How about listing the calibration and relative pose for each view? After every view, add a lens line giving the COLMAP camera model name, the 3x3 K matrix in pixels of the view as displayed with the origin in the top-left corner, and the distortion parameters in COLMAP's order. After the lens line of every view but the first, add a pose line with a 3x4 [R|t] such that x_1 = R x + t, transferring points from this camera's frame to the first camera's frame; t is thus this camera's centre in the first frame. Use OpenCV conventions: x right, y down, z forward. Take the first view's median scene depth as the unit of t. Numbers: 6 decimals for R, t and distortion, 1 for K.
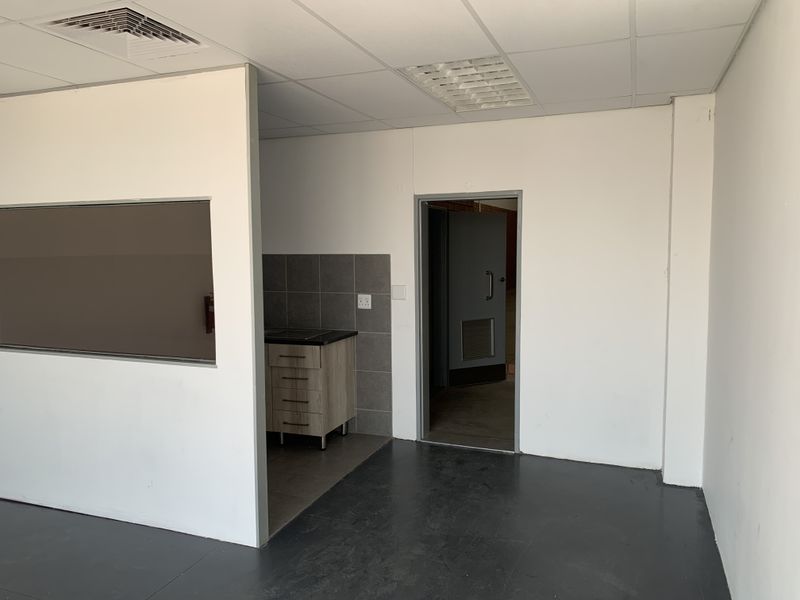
lens RADIAL K [[600.6, 0, 400.0], [0, 600.6, 300.0], [0, 0, 1]] dist [0.038532, -0.002658]
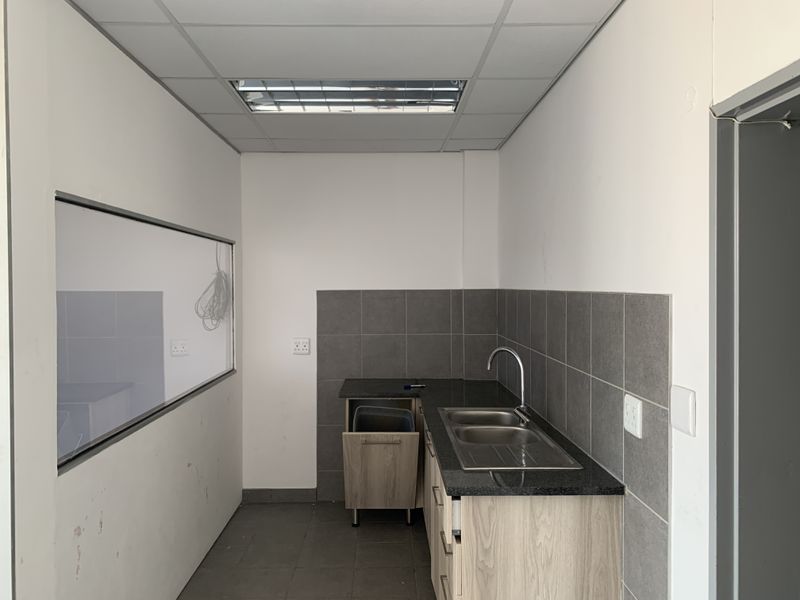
lens RADIAL K [[607.5, 0, 400.0], [0, 607.5, 300.0], [0, 0, 1]] dist [0.058924, -0.047861]
pose [[0.392896, 0.030427, -0.919079, 0.259230], [-0.081053, 0.996708, -0.001652, -0.062420], [0.916004, 0.075143, 0.394069, 0.738819]]
